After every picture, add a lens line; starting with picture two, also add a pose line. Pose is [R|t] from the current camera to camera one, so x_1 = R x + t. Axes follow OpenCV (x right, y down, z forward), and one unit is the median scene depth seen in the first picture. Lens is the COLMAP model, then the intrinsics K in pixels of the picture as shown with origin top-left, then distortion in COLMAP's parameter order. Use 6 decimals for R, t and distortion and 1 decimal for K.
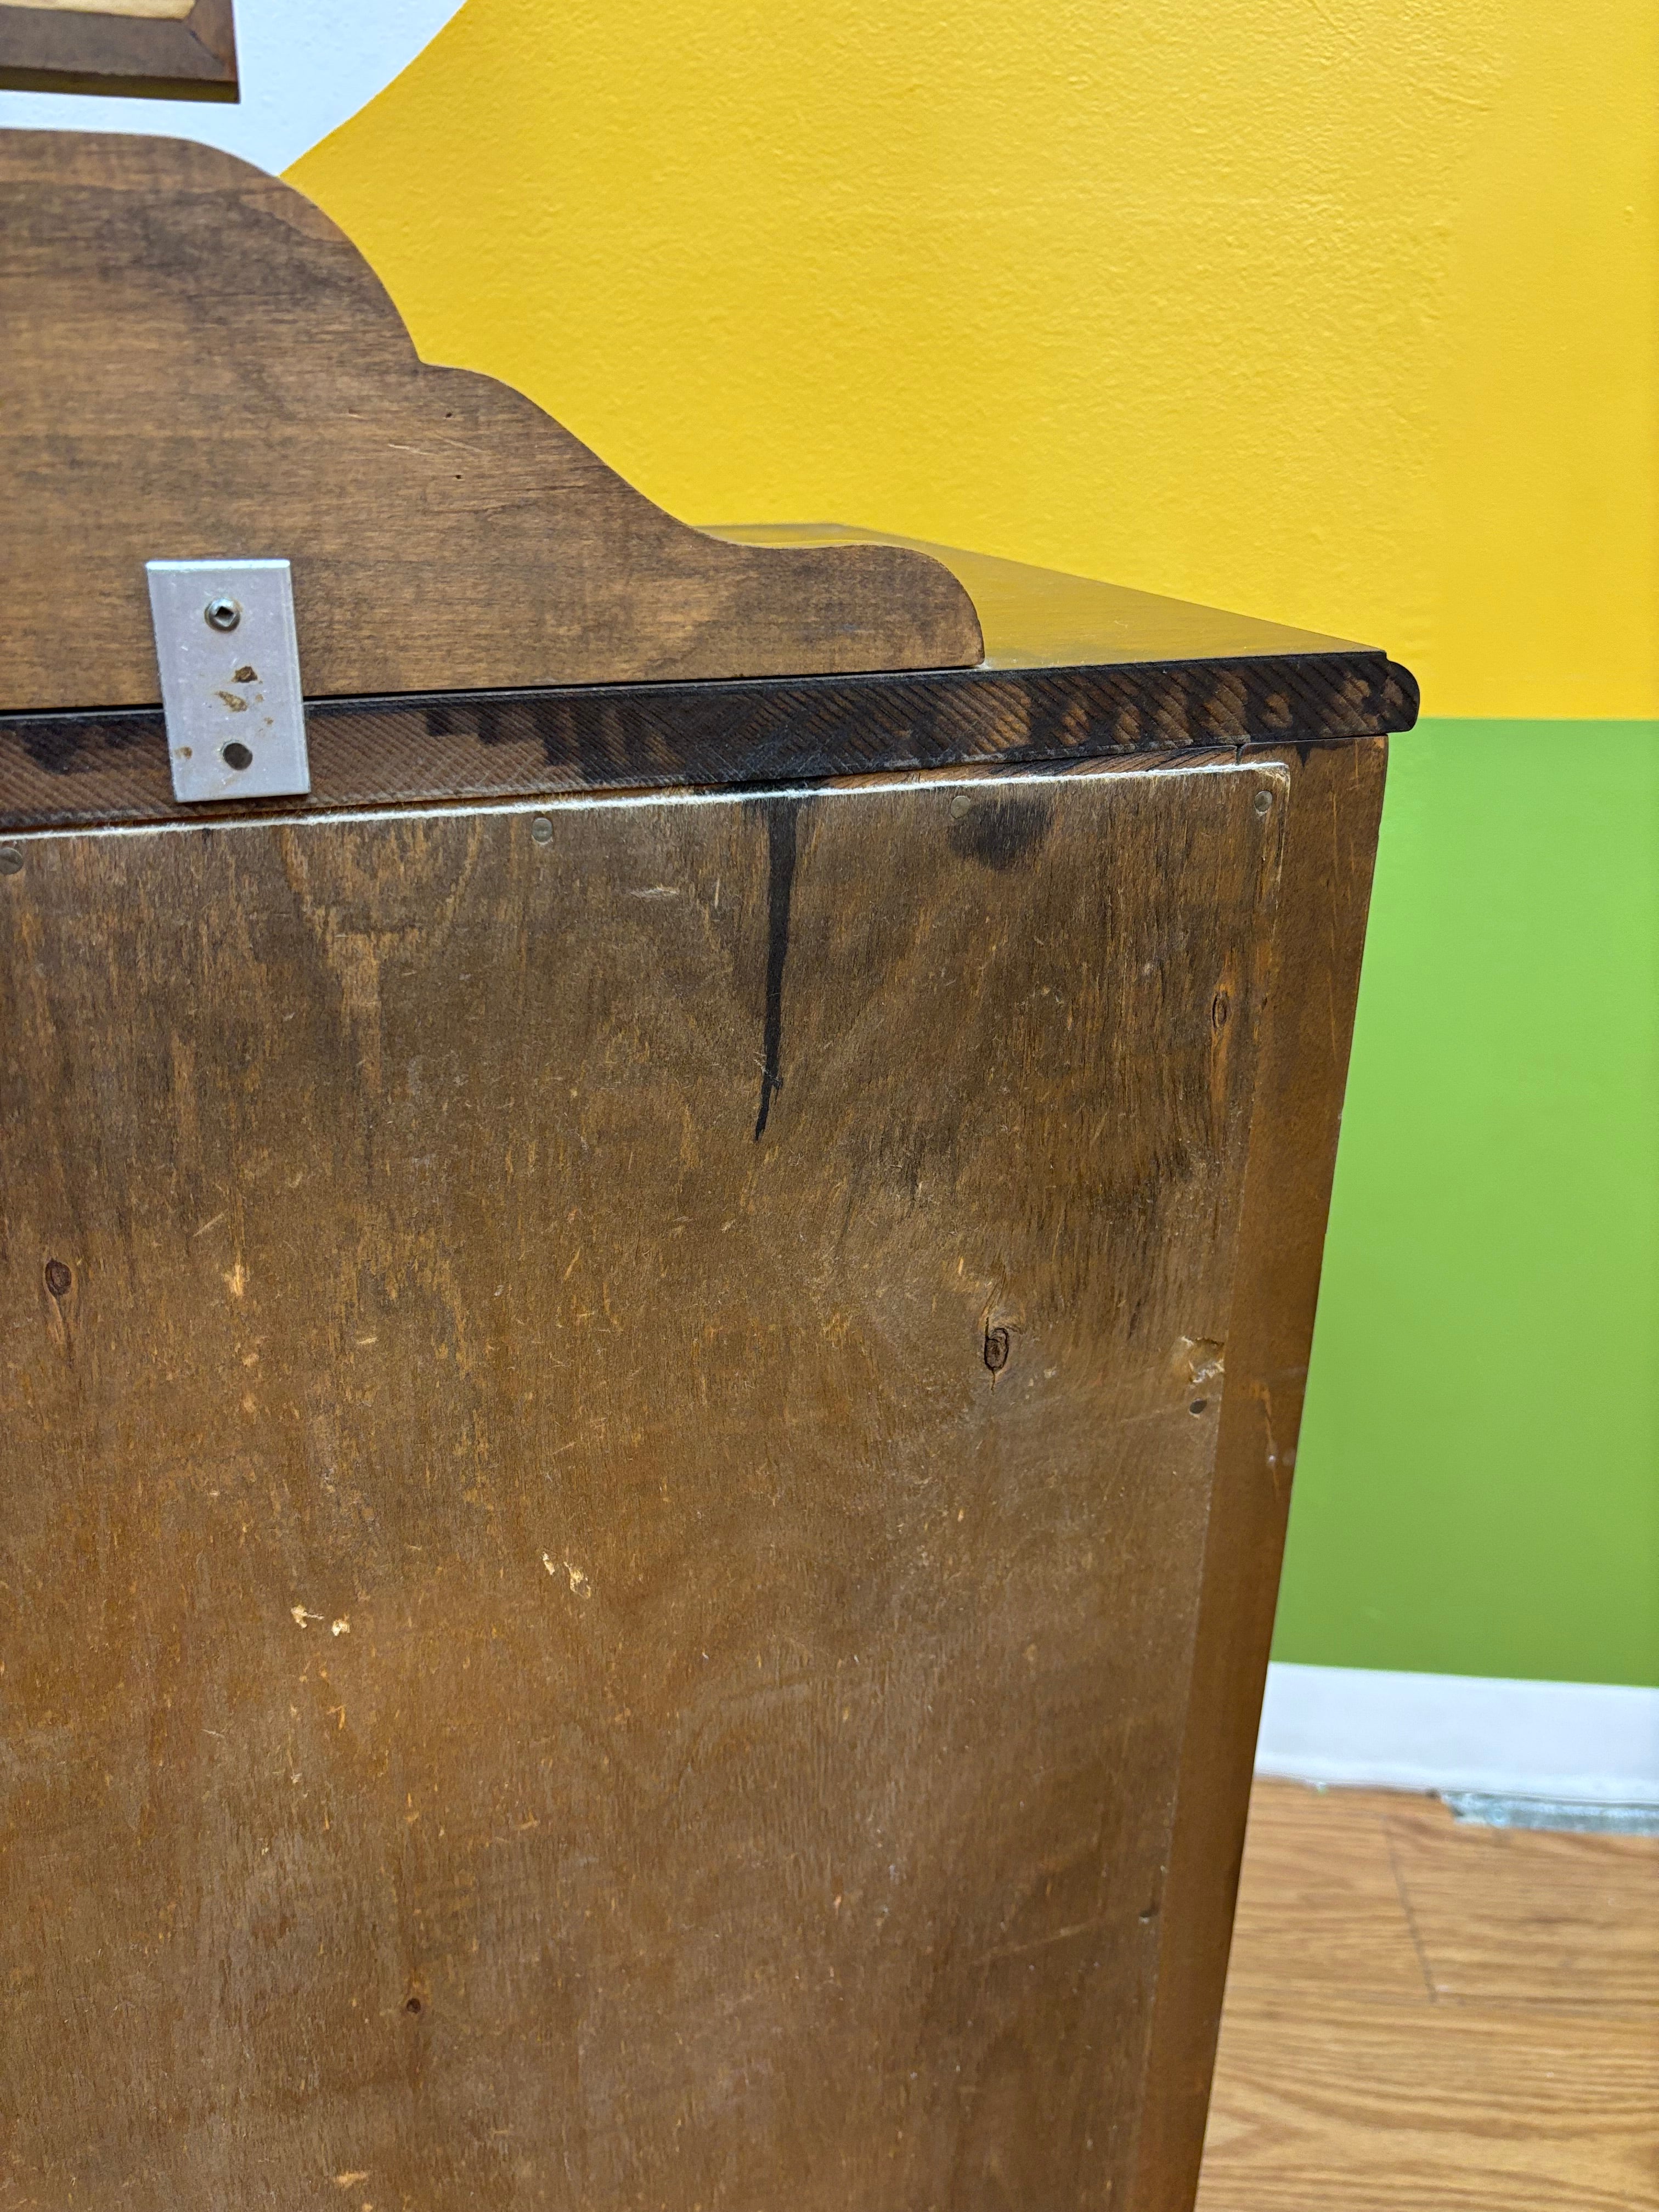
lens RADIAL K [[1662.7, 0, 830.4], [0, 1662.7, 1051.9], [0, 0, 1]] dist [0.042147, -0.074844]
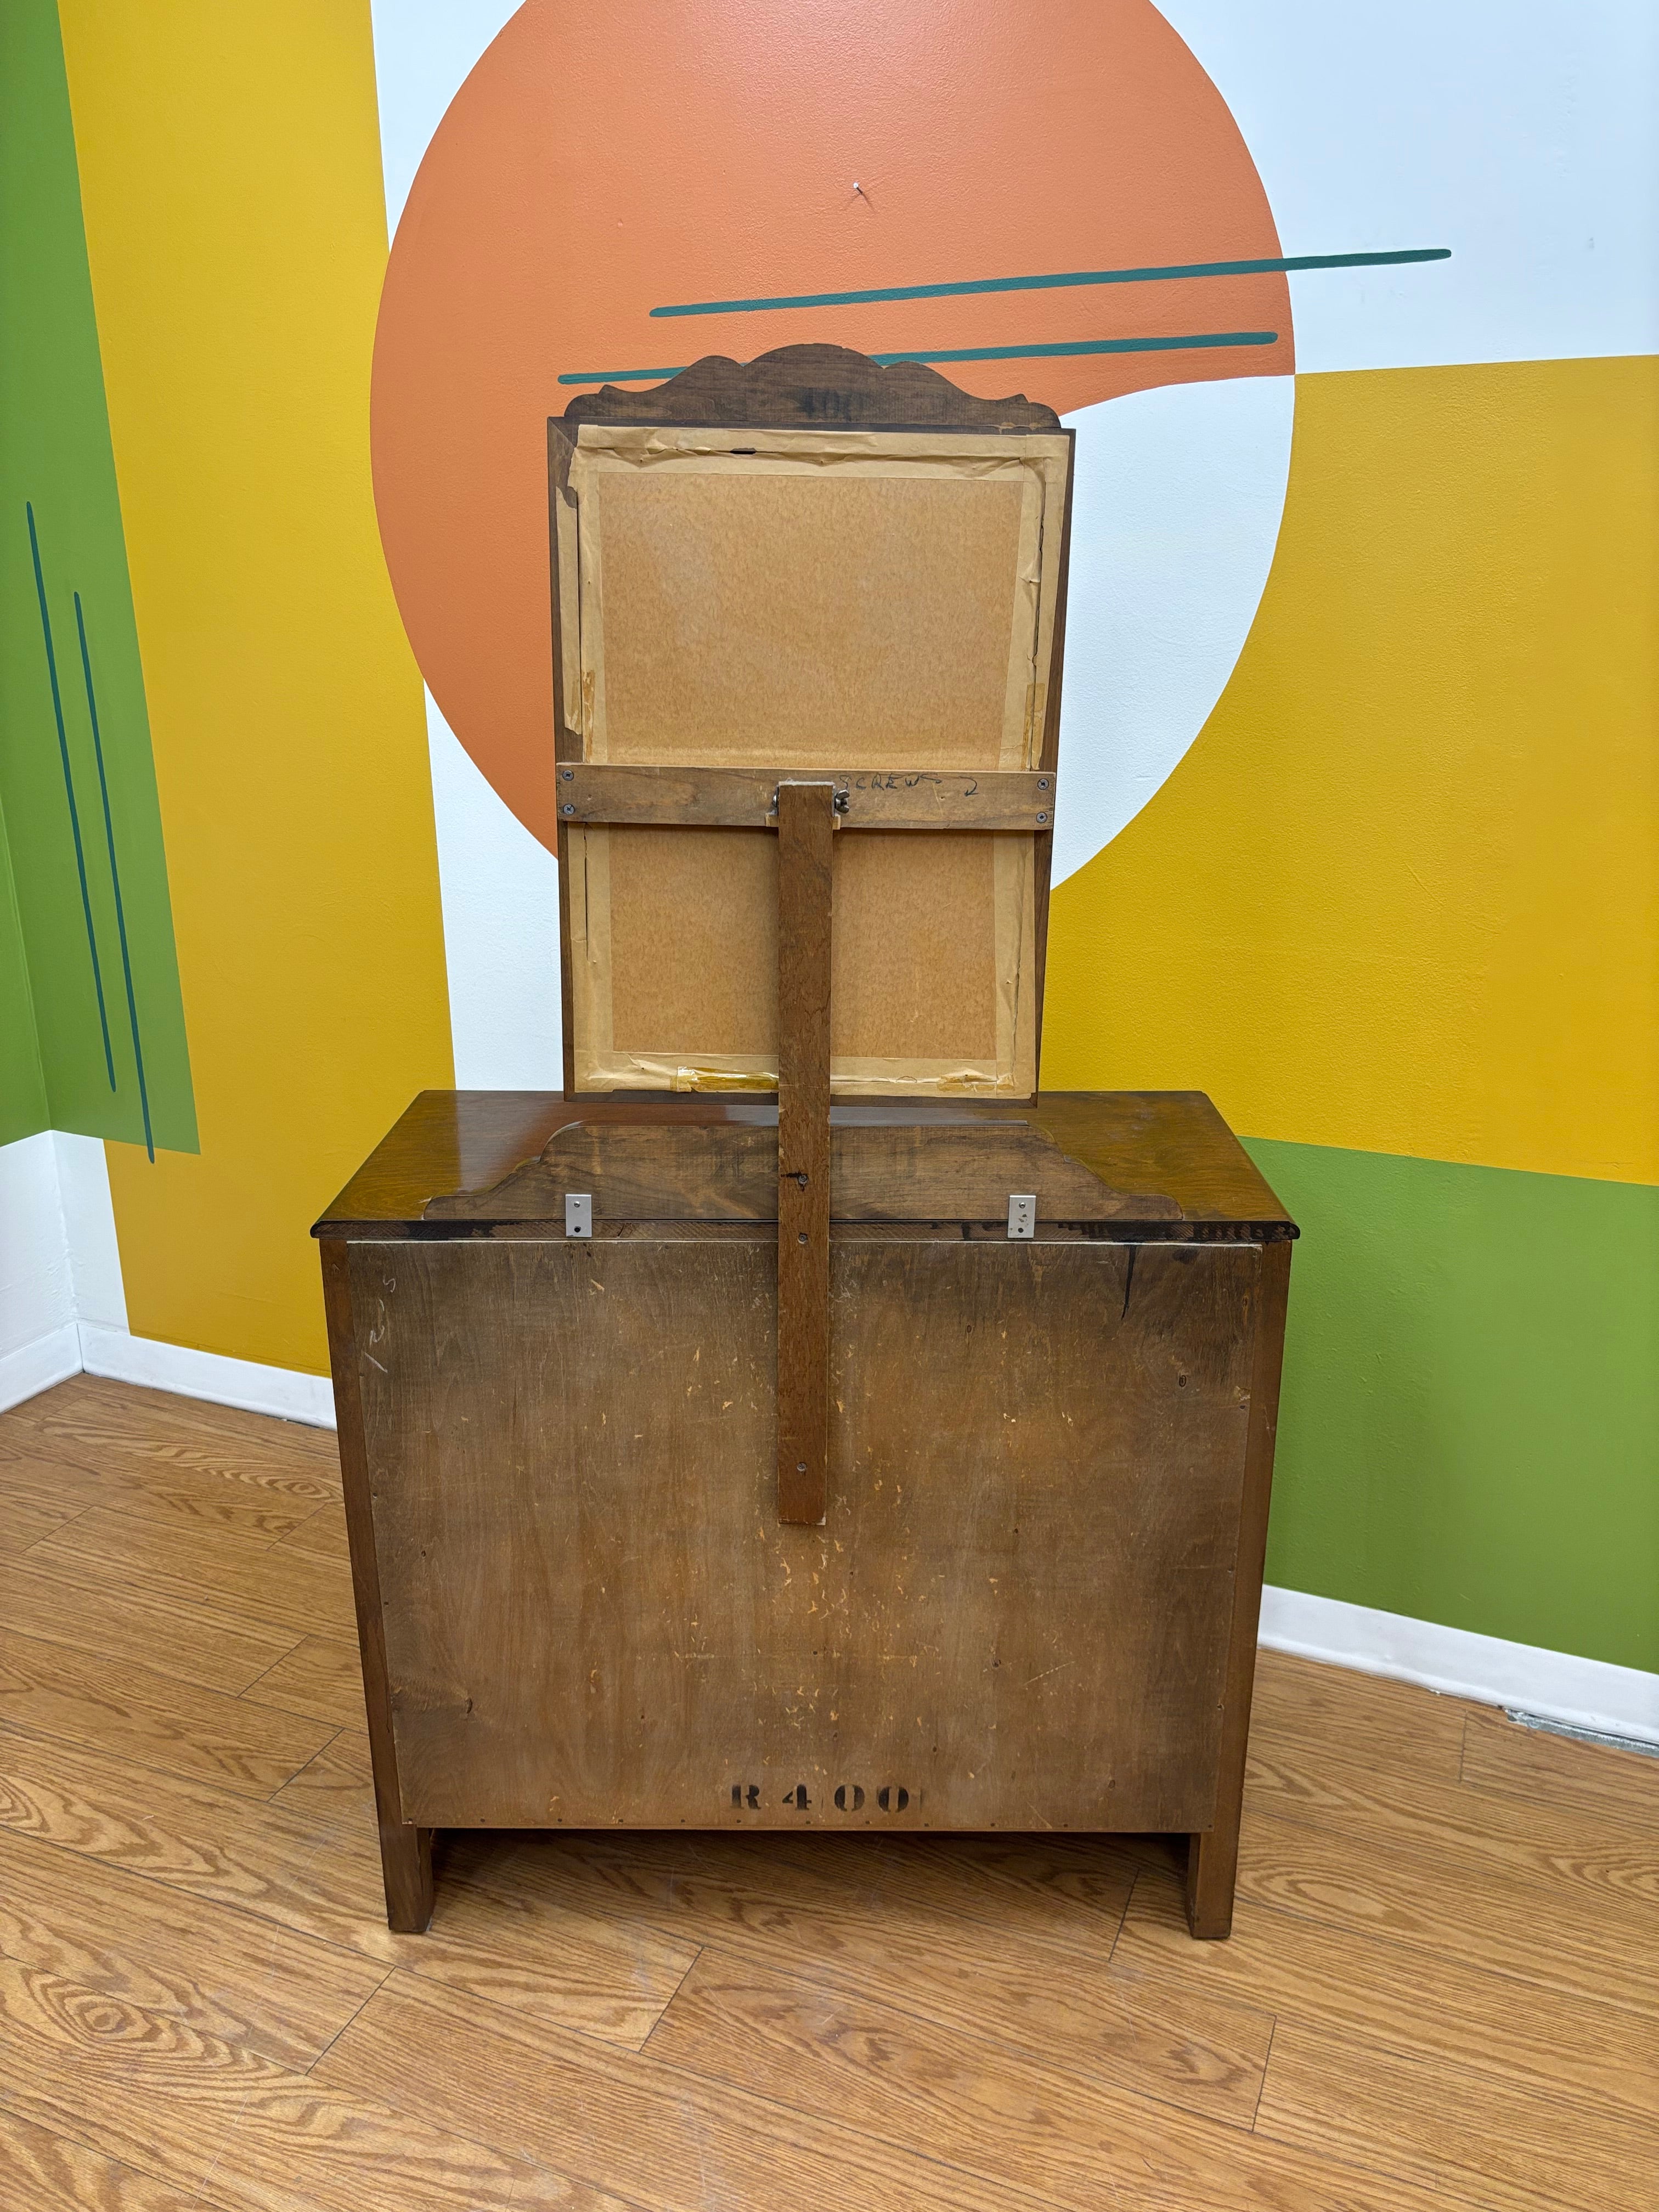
lens RADIAL K [[1670.2, 0, 836.0], [0, 1670.2, 1113.1], [0, 0, 1]] dist [0.048112, -0.066409]
pose [[0.947825, 0.092856, -0.304969, 0.482287], [-0.107003, 0.993807, -0.029966, -0.246286], [0.300298, 0.061035, 0.951891, -3.093979]]
